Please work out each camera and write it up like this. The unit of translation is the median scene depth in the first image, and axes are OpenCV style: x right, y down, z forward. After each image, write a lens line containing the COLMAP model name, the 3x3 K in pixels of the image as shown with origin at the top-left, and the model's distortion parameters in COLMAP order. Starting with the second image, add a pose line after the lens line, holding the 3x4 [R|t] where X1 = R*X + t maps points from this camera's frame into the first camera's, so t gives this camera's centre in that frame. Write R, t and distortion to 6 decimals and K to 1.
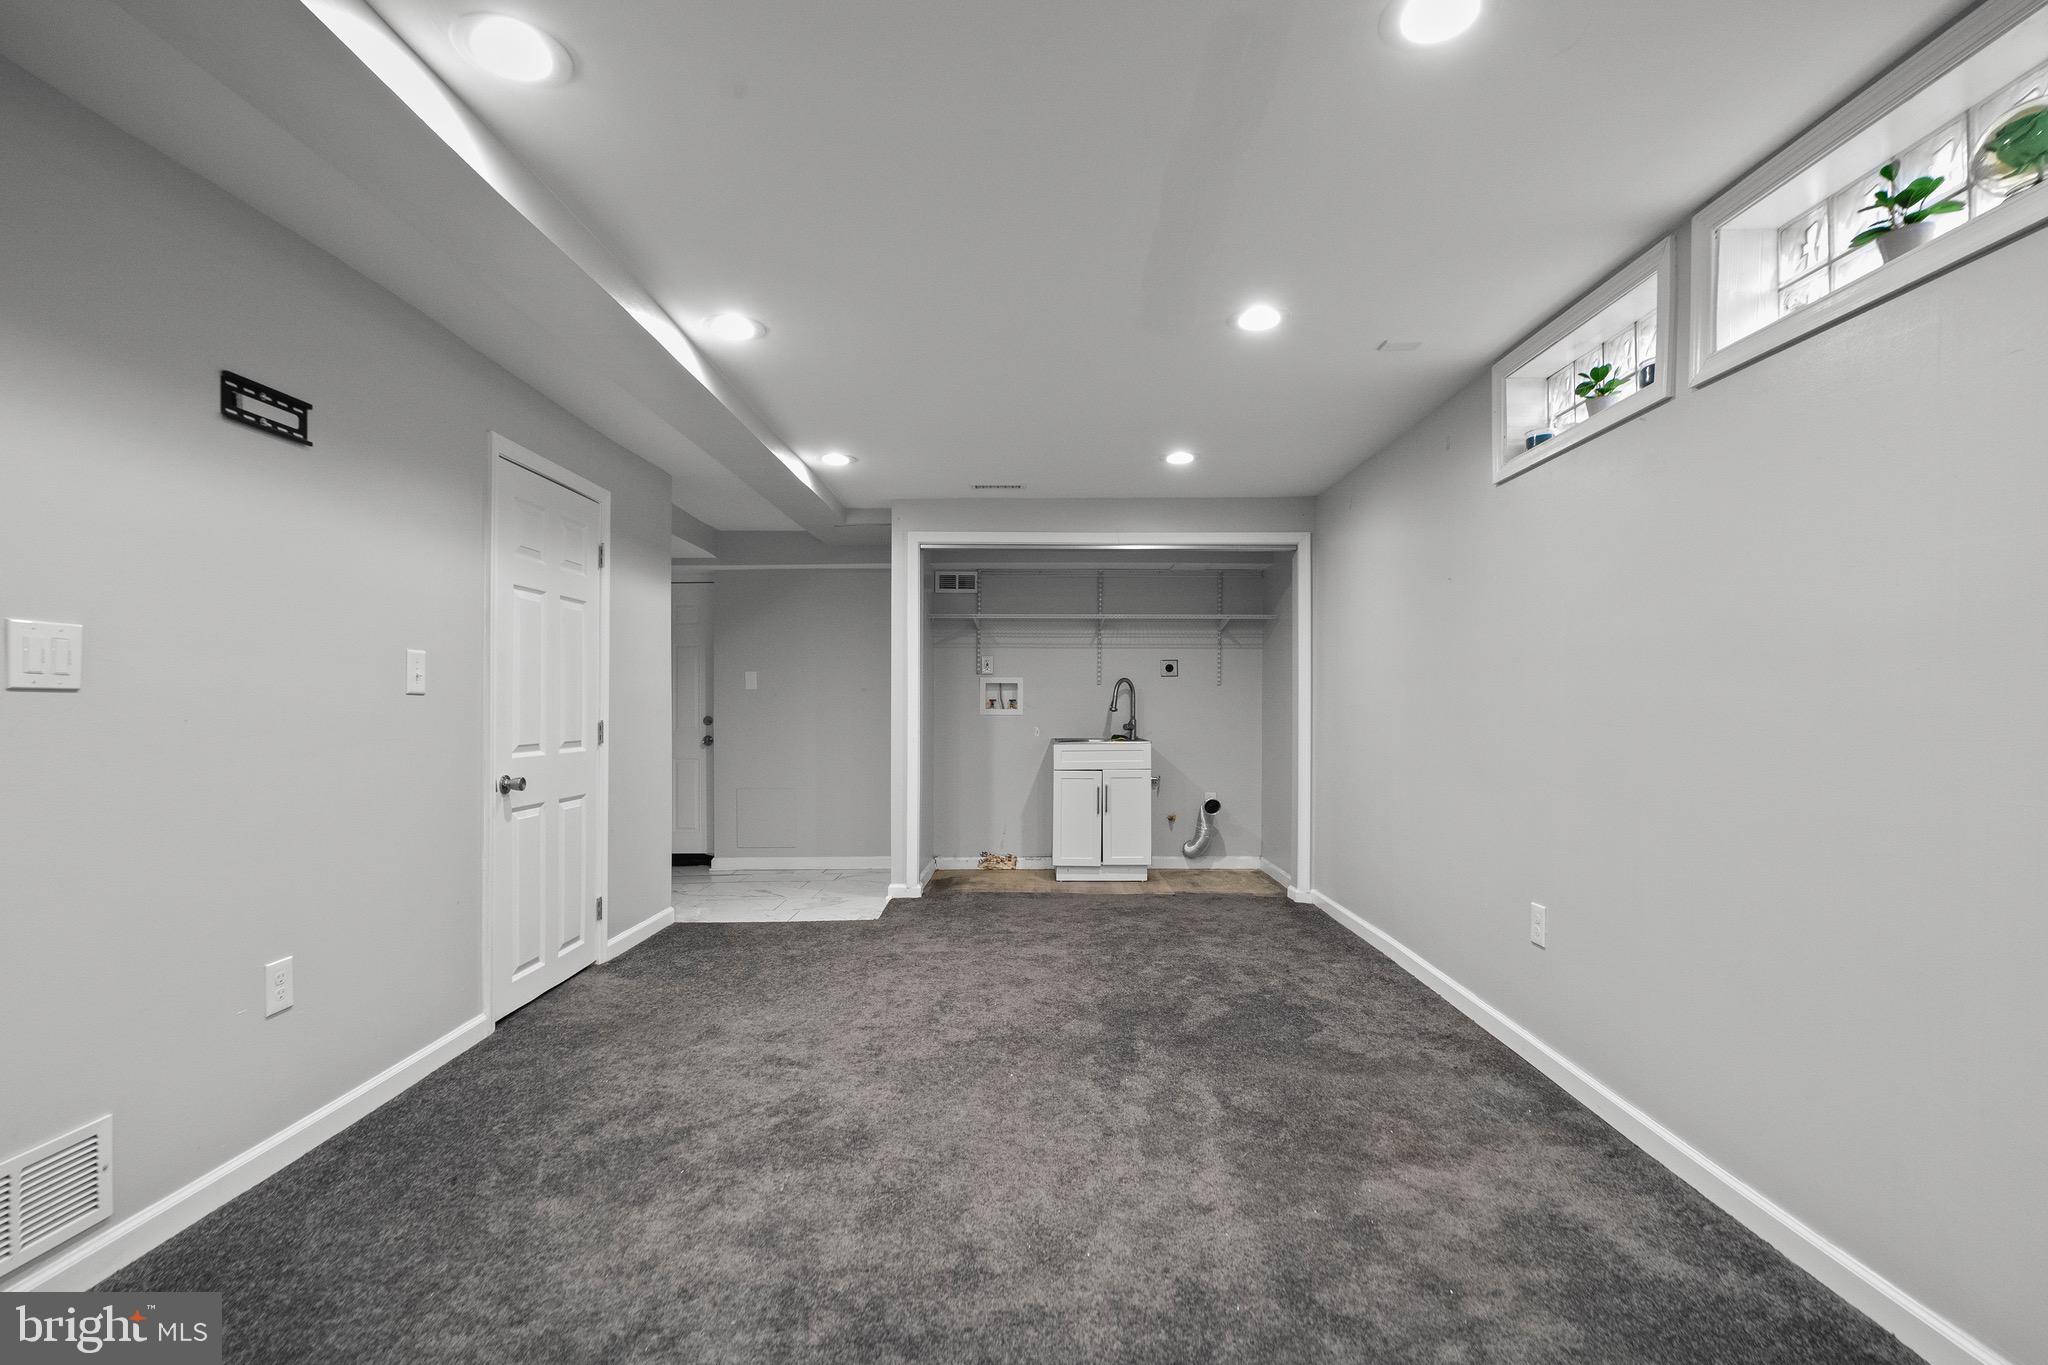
lens RADIAL K [[931.3, 0, 1019.5], [0, 931.3, 700.3], [0, 0, 1]] dist [-0.007114, 0.002818]
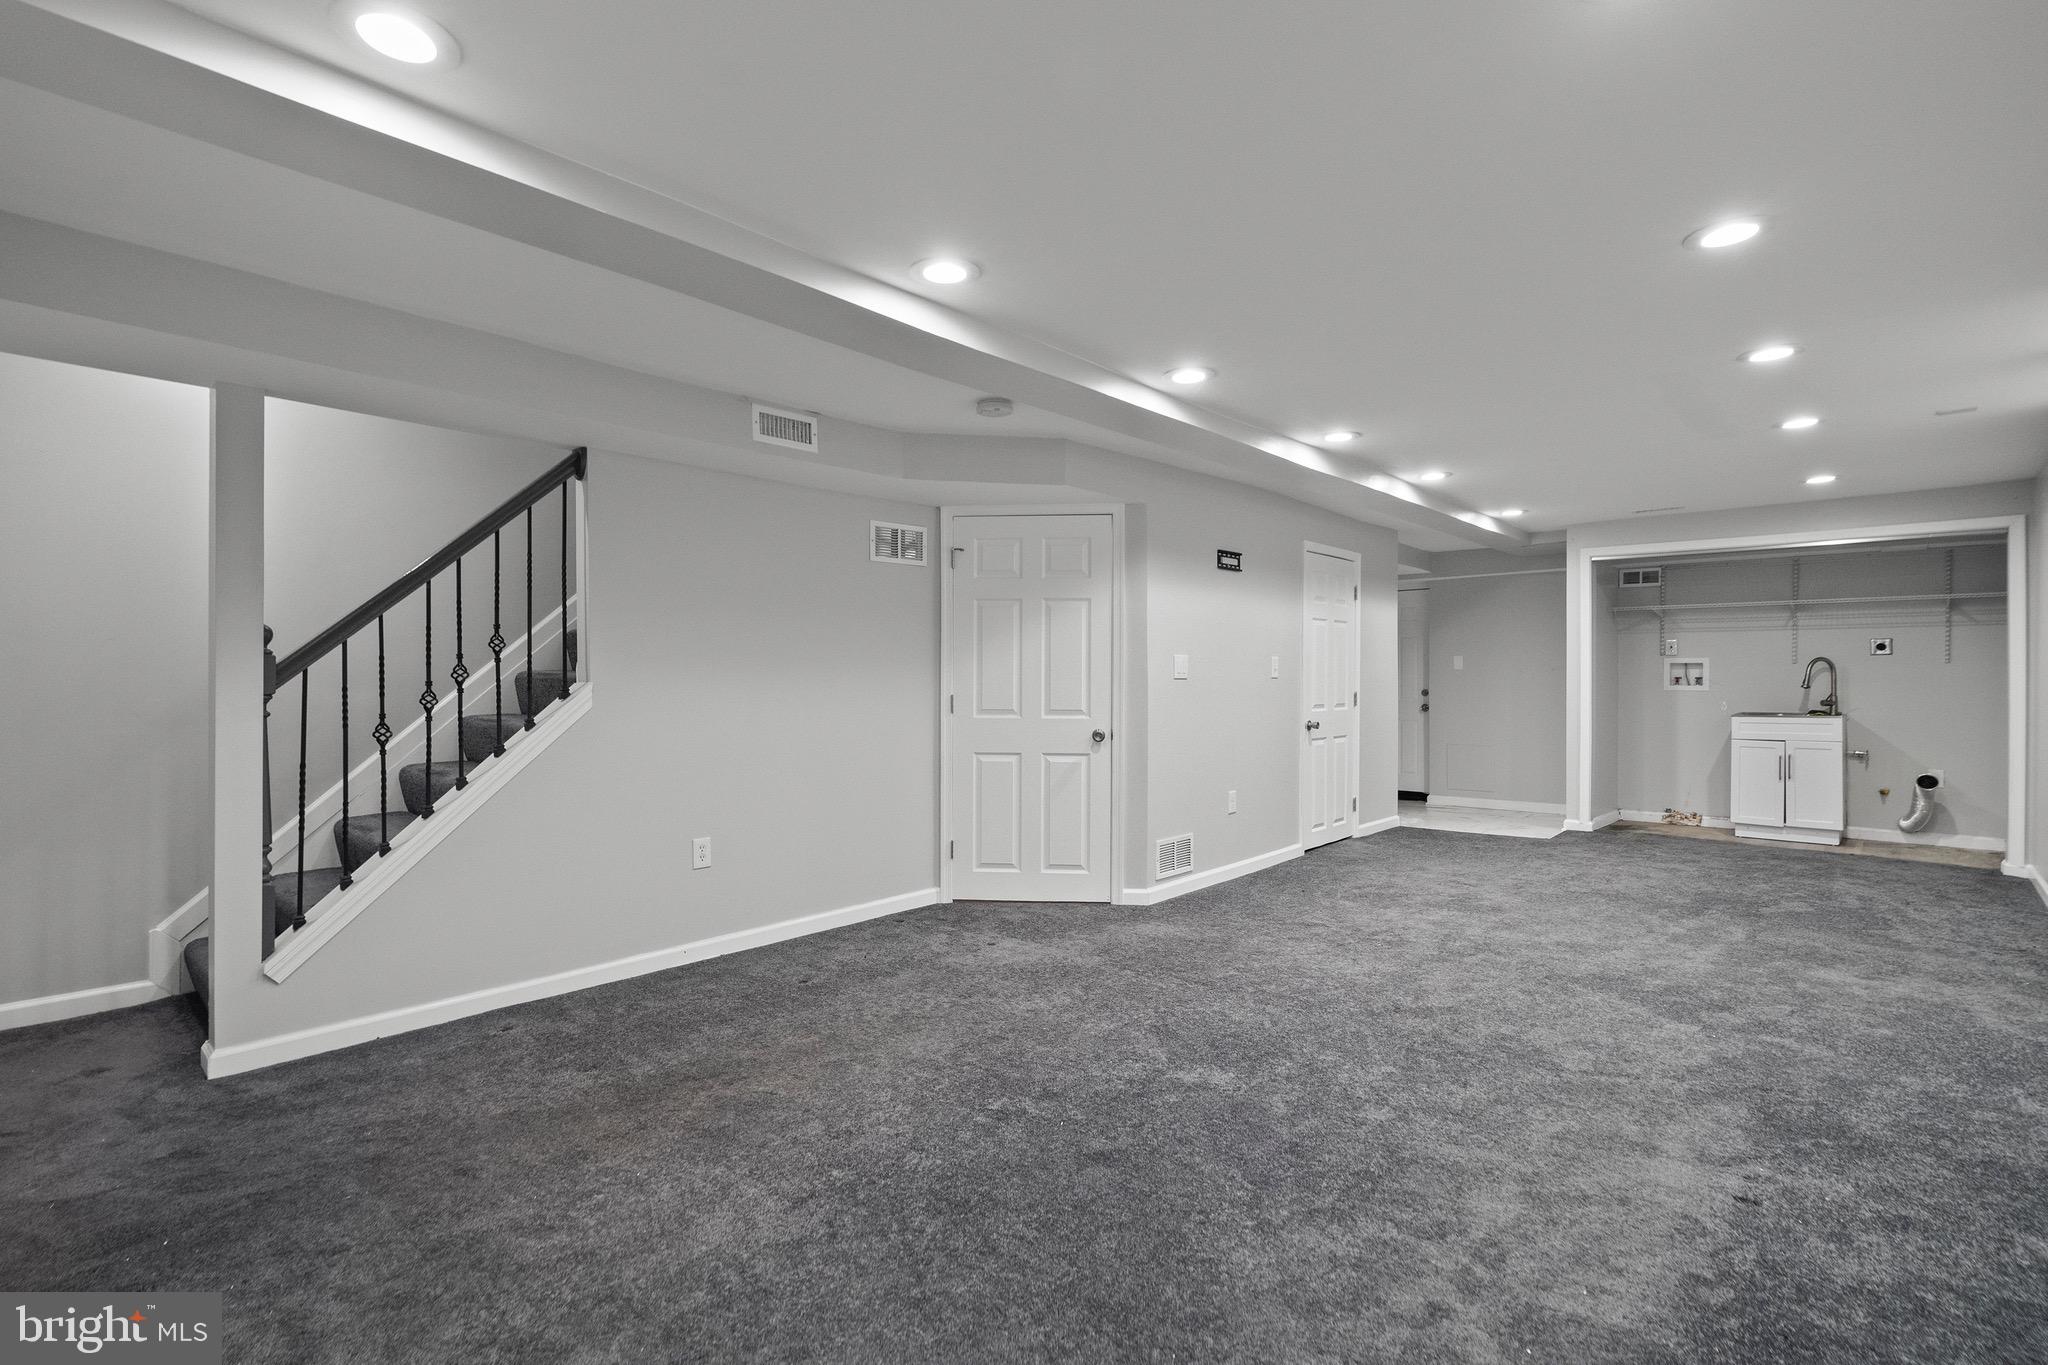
lens RADIAL K [[931.3, 0, 1038.5], [0, 931.3, 682.8], [0, 0, 1]] dist [-0.007114, 0.002818]
pose [[0.748520, 0.003833, -0.663102, 0.154407], [0.003367, 0.999948, 0.009581, -0.008281], [0.663104, -0.009404, 0.748468, -0.419026]]
